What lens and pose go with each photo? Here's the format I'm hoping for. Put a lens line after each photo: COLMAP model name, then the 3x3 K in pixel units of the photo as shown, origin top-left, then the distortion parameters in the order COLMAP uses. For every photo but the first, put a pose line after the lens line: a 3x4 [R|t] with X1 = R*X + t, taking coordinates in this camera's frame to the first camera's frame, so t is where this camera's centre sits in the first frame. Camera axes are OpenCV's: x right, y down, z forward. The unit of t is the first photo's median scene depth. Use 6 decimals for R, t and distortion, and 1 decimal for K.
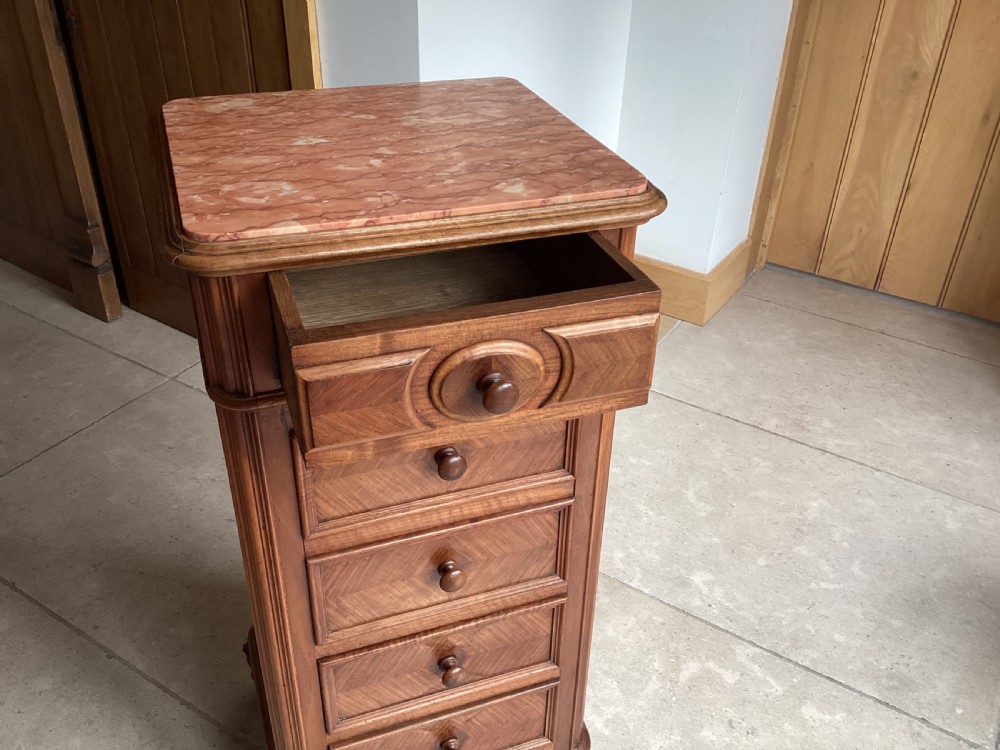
lens RADIAL K [[898.1, 0, 494.8], [0, 898.1, 382.7], [0, 0, 1]] dist [0.091381, -0.164284]
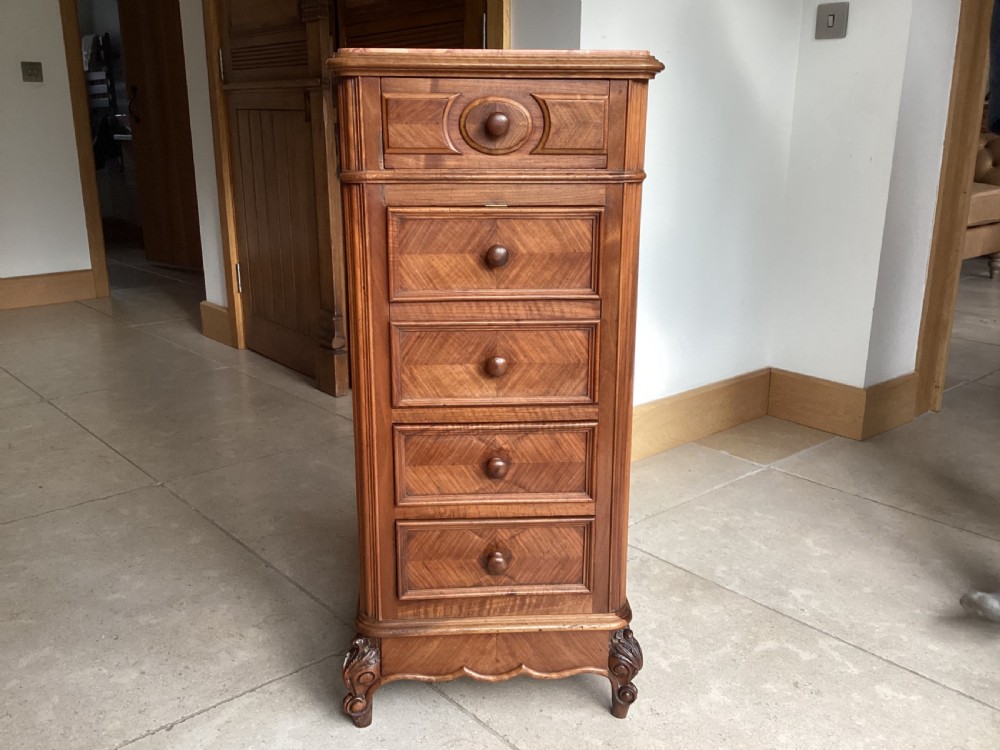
lens RADIAL K [[898.1, 0, 498.7], [0, 898.1, 382.9], [0, 0, 1]] dist [0.091381, -0.164284]
pose [[0.959273, 0.057074, -0.276656, 0.316030], [-0.139913, 0.946804, -0.289804, 0.619108], [0.245399, 0.316709, 0.916229, -0.177703]]
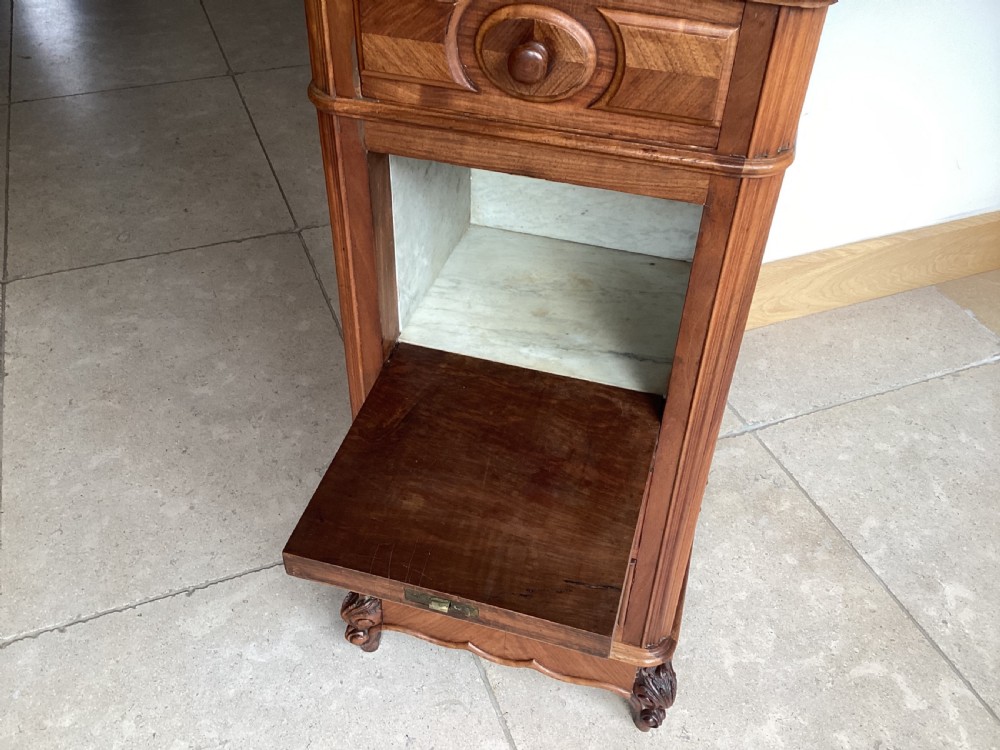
lens RADIAL K [[898.1, 0, 504.3], [0, 898.1, 380.3], [0, 0, 1]] dist [0.091381, -0.164284]
pose [[0.807586, 0.383220, -0.448272, 0.356462], [-0.331980, 0.923638, 0.191523, 0.041390], [0.487437, -0.005854, 0.873139, 0.192231]]
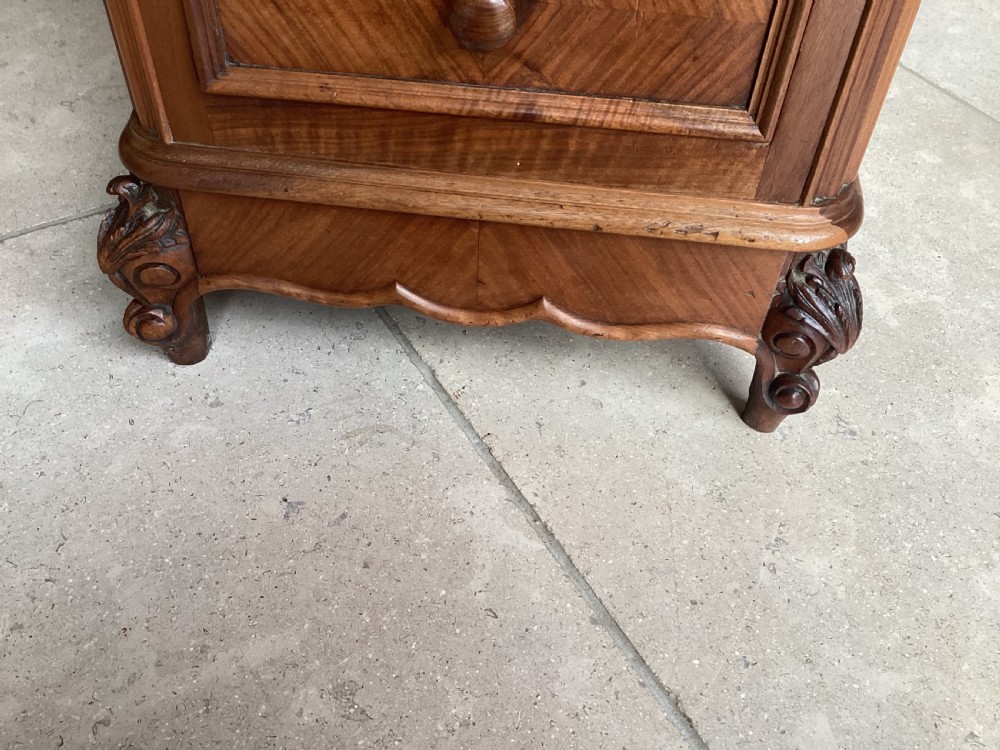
lens RADIAL K [[898.1, 0, 500.5], [0, 898.1, 378.9], [0, 0, 1]] dist [0.091381, -0.164284]
pose [[0.894097, 0.335820, -0.296335, 0.139784], [-0.261314, 0.928508, 0.263795, 0.525681], [0.363737, -0.158421, 0.917931, 0.757660]]
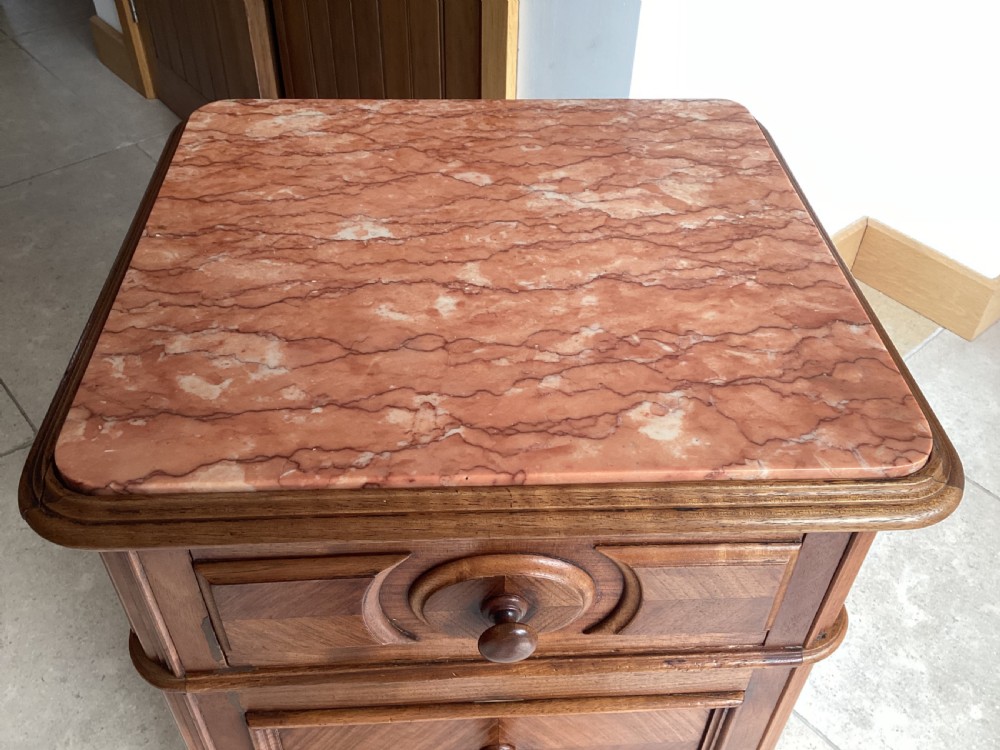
lens RADIAL K [[898.1, 0, 495.4], [0, 898.1, 380.6], [0, 0, 1]] dist [0.091381, -0.164284]
pose [[0.958779, 0.189706, -0.211551, 0.028312], [-0.155161, 0.973235, 0.169522, -0.264064], [0.238049, -0.129710, 0.962553, 0.385852]]
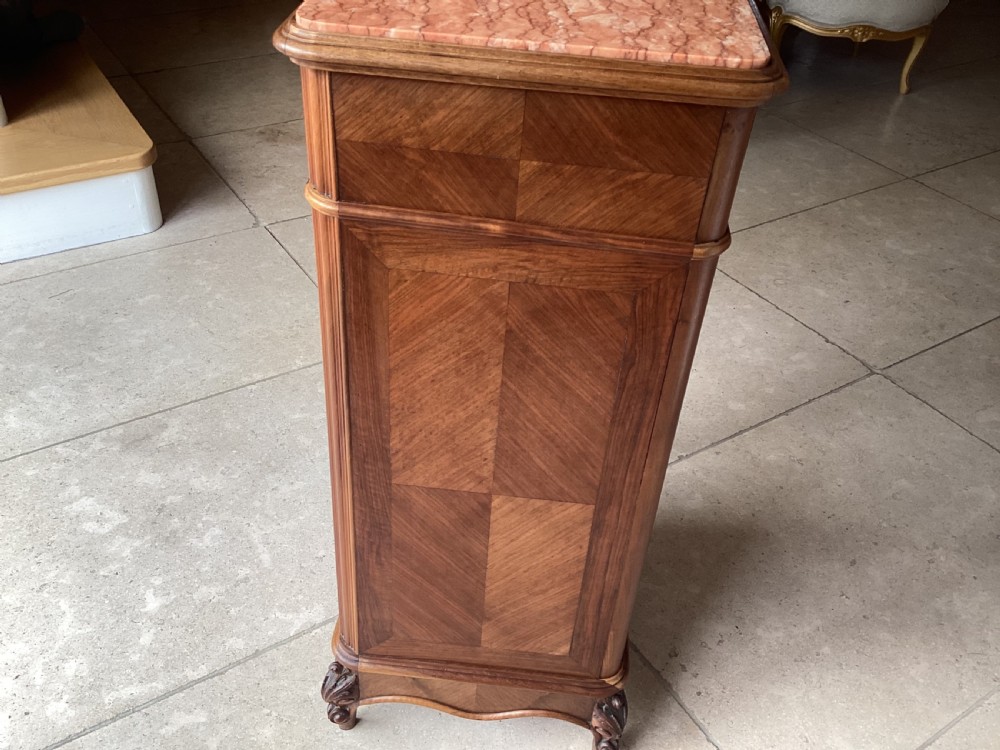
lens RADIAL K [[898.1, 0, 505.5], [0, 898.1, 384.9], [0, 0, 1]] dist [0.091381, -0.164284]
pose [[-0.412703, 0.526500, -0.743285, 0.775721], [-0.560423, 0.496514, 0.662872, -0.620336], [0.718054, 0.690124, 0.090150, 1.108772]]
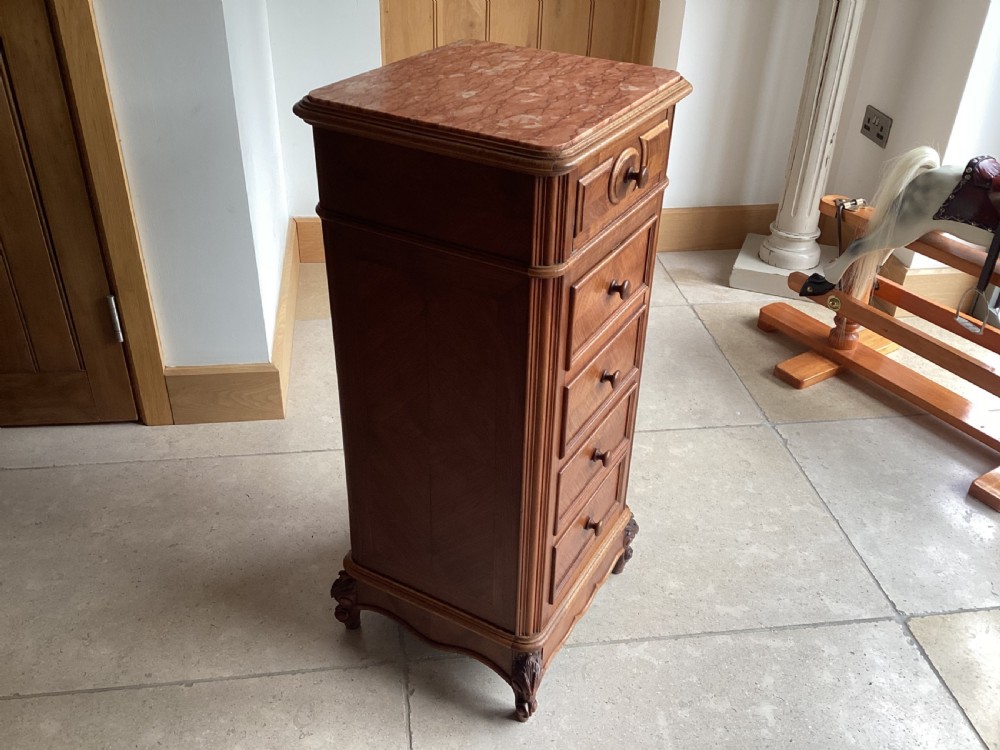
lens RADIAL K [[898.1, 0, 492.7], [0, 898.1, 381.3], [0, 0, 1]] dist [0.091381, -0.164284]
pose [[0.763019, -0.354462, 0.540517, -0.973154], [0.351984, 0.929222, 0.112491, -0.008362], [-0.542134, 0.104420, 0.833779, -0.087009]]
